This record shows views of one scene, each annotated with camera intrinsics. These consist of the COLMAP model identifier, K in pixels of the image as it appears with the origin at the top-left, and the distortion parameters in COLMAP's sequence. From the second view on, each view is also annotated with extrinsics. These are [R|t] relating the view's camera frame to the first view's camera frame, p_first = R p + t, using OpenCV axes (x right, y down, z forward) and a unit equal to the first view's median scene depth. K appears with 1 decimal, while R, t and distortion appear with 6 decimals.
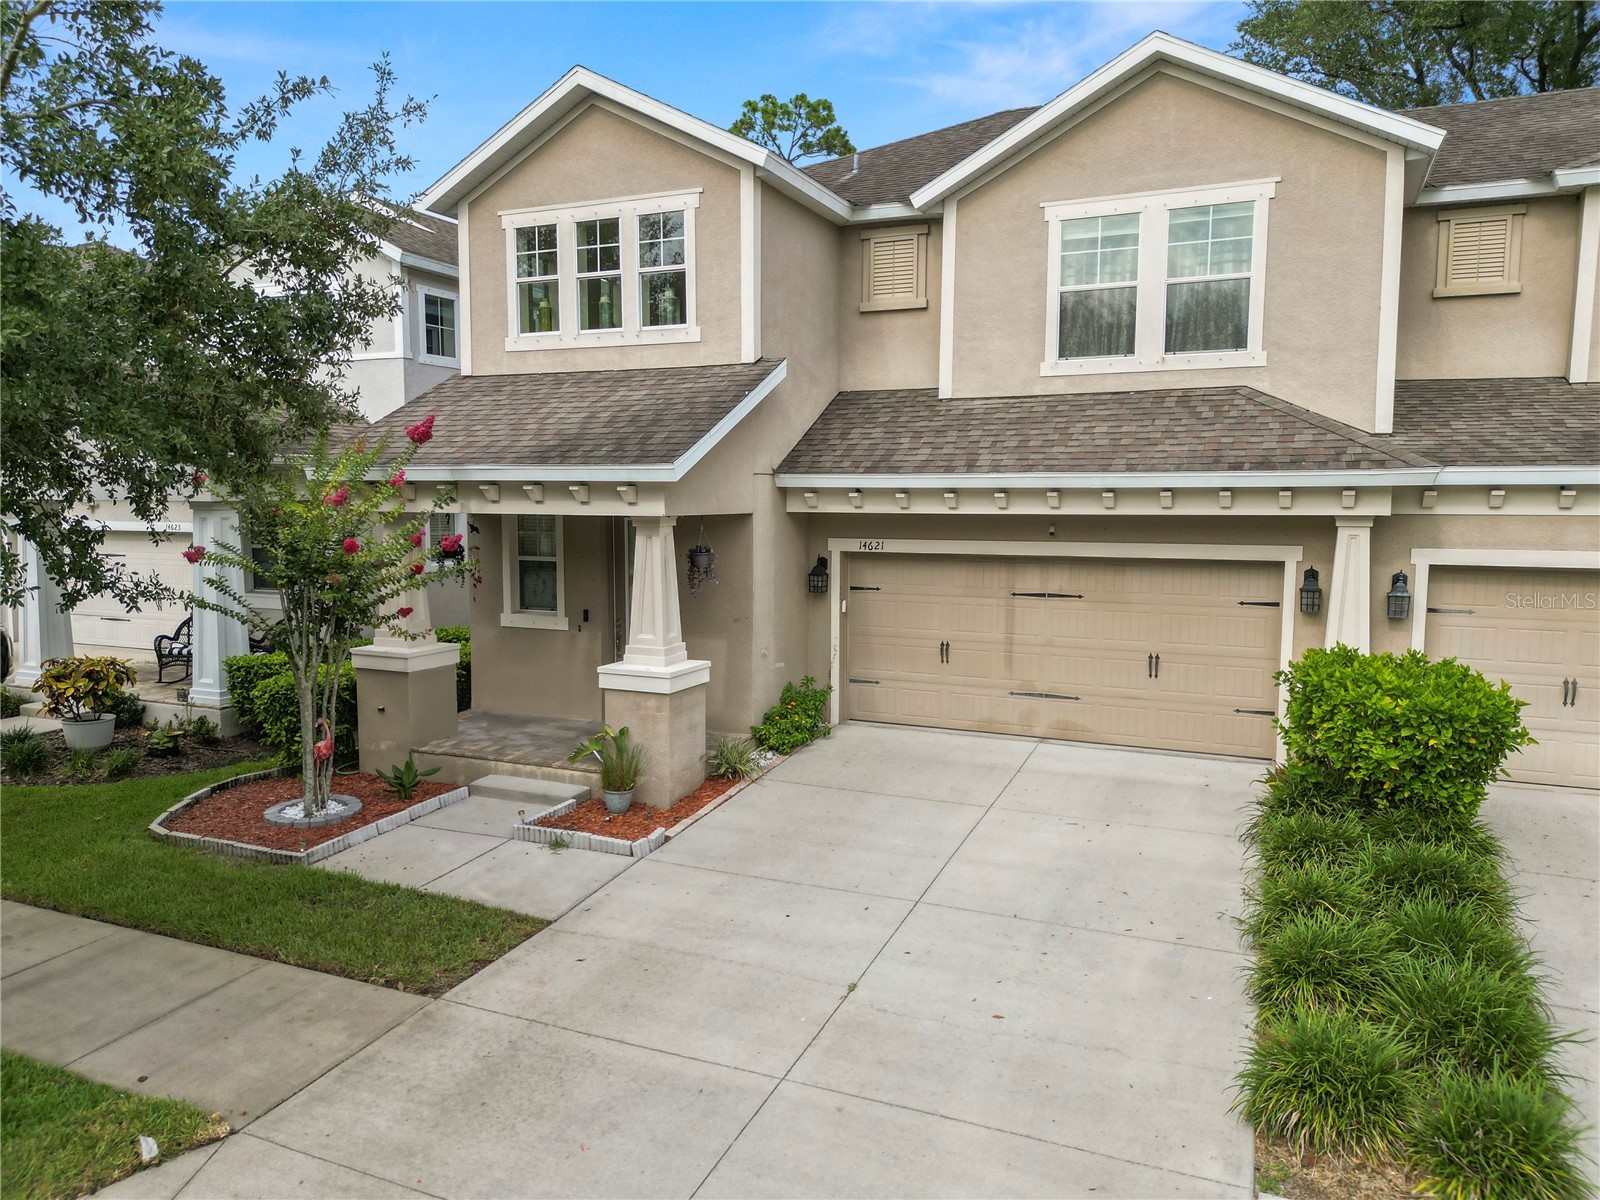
lens RADIAL K [[1132.6, 0, 796.1], [0, 1132.6, 609.5], [0, 0, 1]] dist [0.063484, -0.062024]
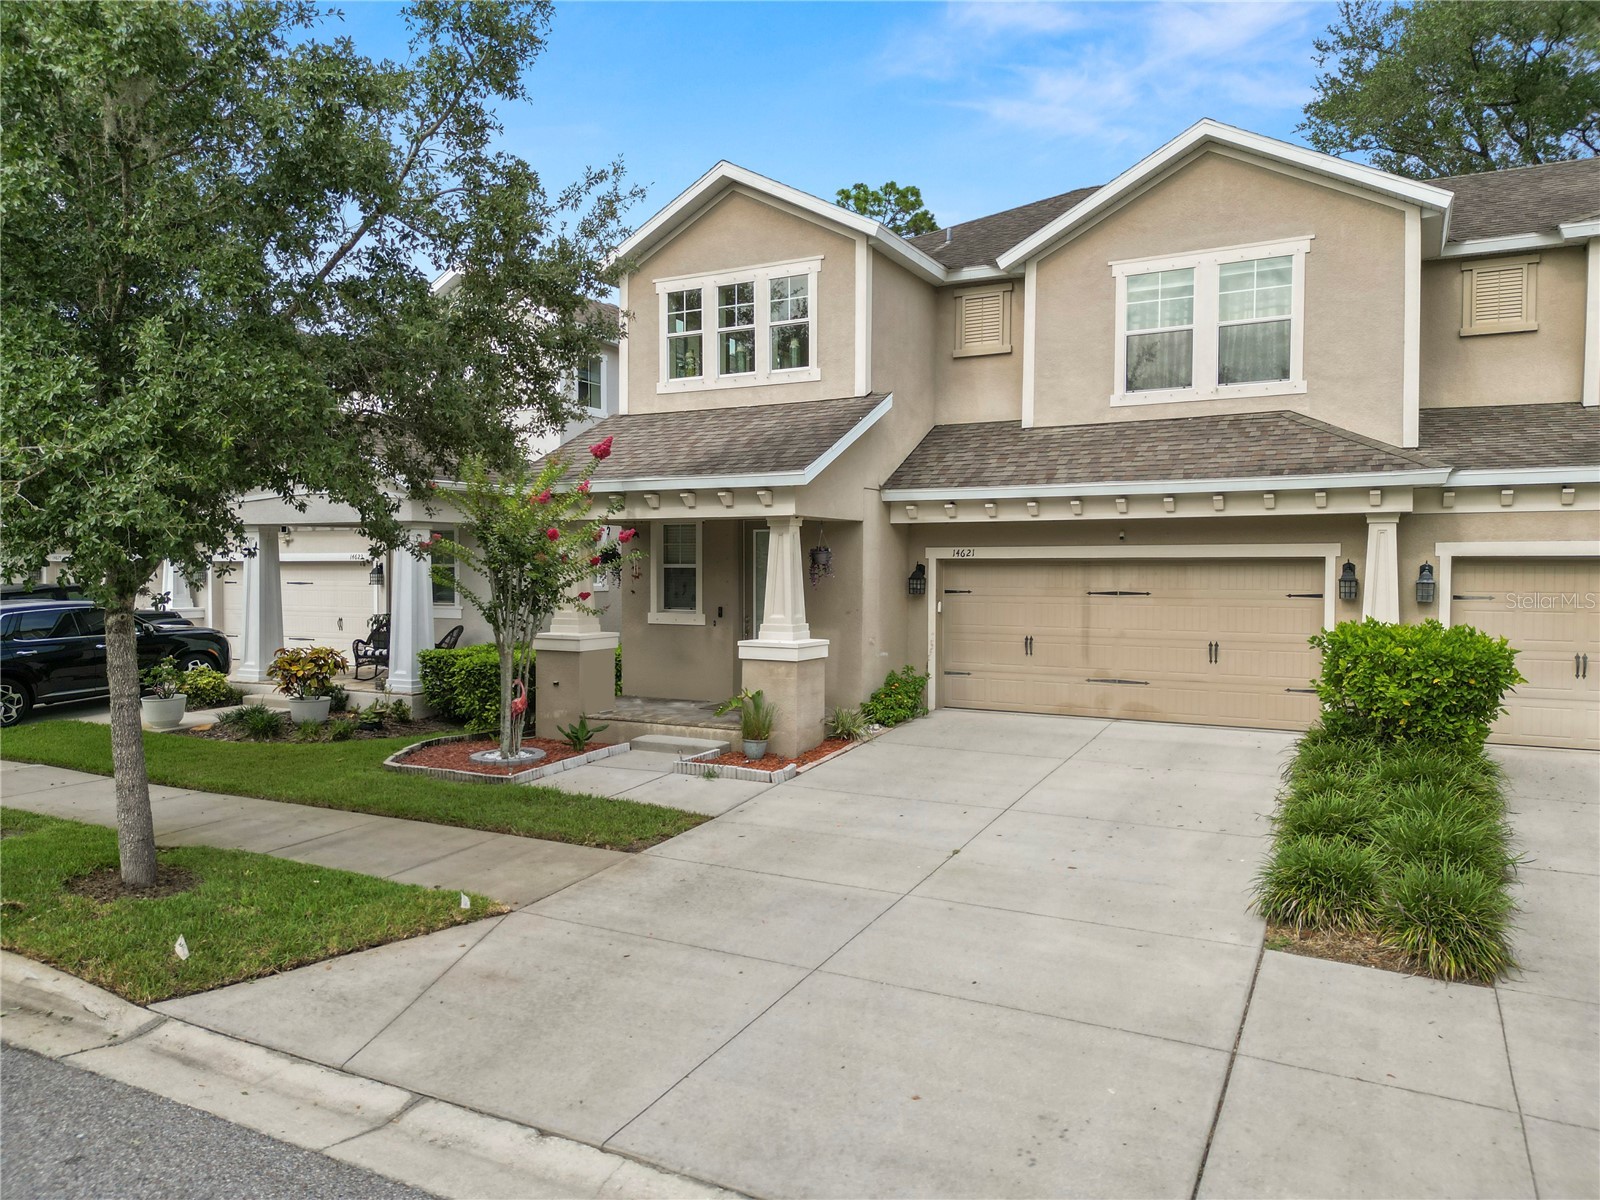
lens RADIAL K [[1132.6, 0, 793.5], [0, 1132.6, 609.2], [0, 0, 1]] dist [0.063484, -0.062024]
pose [[0.997256, 0.002129, -0.073998, -0.023567], [-0.007143, 0.997690, -0.067555, 0.088183], [0.073684, 0.067898, 0.994968, -0.182044]]
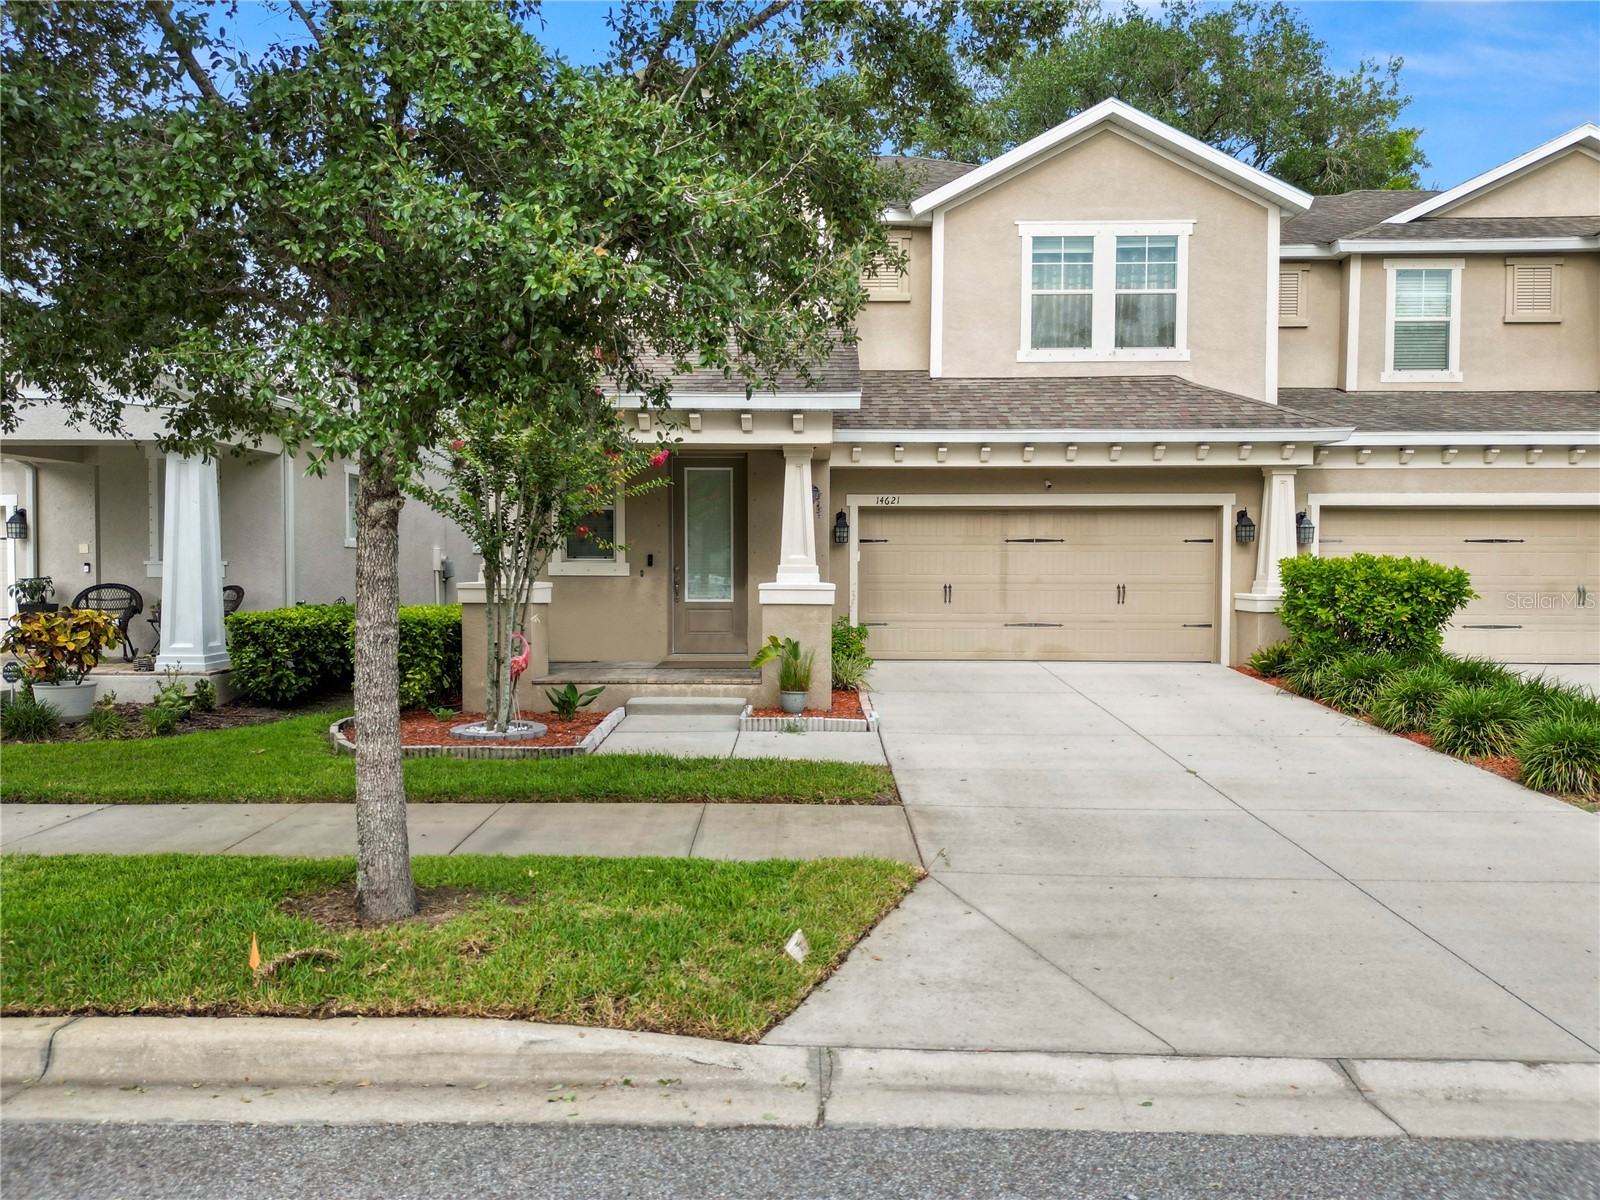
lens RADIAL K [[1132.6, 0, 800.5], [0, 1132.6, 605.1], [0, 0, 1]] dist [0.063484, -0.062024]
pose [[0.918831, -0.013863, 0.394408, -0.507808], [0.040316, 0.997452, -0.058863, 0.122368], [-0.392587, 0.069987, 0.917048, -0.002881]]
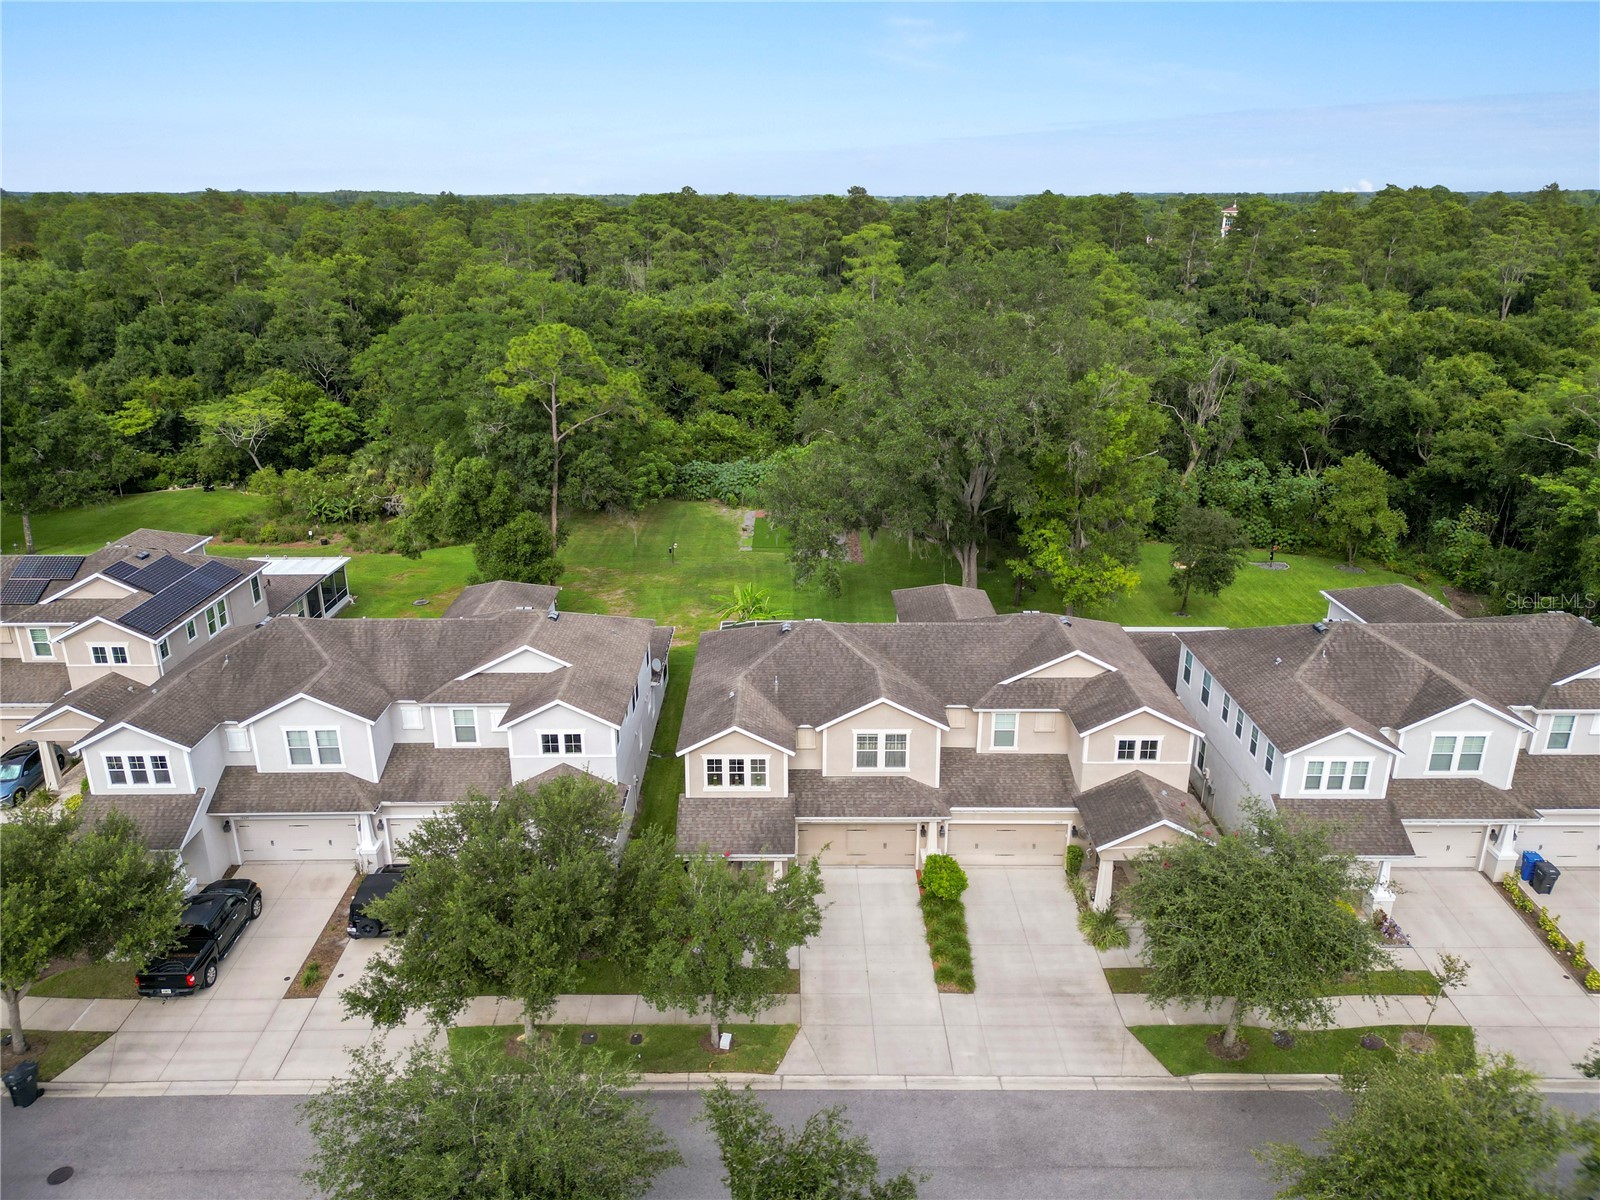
lens RADIAL K [[1132.6, 0, 802.1], [0, 1132.6, 592.2], [0, 0, 1]] dist [0.063484, -0.062024]
pose [[0.909701, -0.136733, 0.392108, -1.306157], [0.043019, 0.970186, 0.238511, -1.689344], [-0.413030, -0.200106, 0.888461, -2.075356]]
